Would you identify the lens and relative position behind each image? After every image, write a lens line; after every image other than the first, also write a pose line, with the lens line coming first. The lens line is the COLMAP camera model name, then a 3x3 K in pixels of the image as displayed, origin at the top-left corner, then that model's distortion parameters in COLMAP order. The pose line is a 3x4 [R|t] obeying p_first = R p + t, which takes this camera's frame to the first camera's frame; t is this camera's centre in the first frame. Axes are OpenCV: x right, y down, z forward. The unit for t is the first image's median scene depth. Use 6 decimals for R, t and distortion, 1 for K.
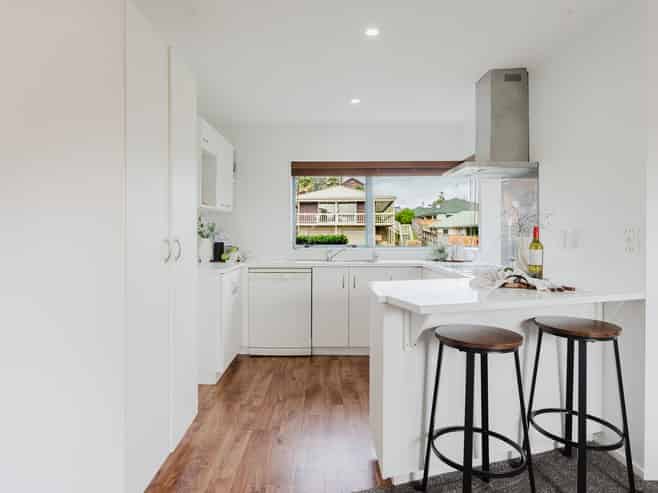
lens RADIAL K [[419.2, 0, 329.0], [0, 419.2, 246.5], [0, 0, 1]] dist [0.001033, -0.000164]
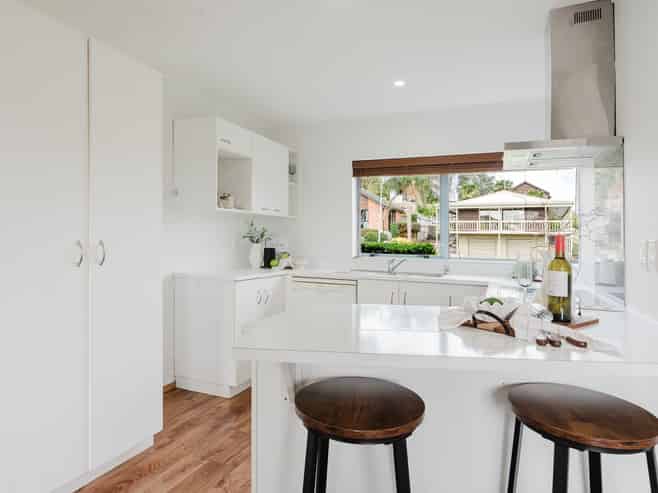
lens RADIAL K [[419.2, 0, 329.0], [0, 419.2, 246.5], [0, 0, 1]] dist [0.001033, -0.000164]
pose [[0.927347, 0.024359, -0.373408, 0.204809], [-0.030976, 0.999451, -0.011729, -0.005736], [0.372917, 0.022444, 0.927593, 0.146045]]
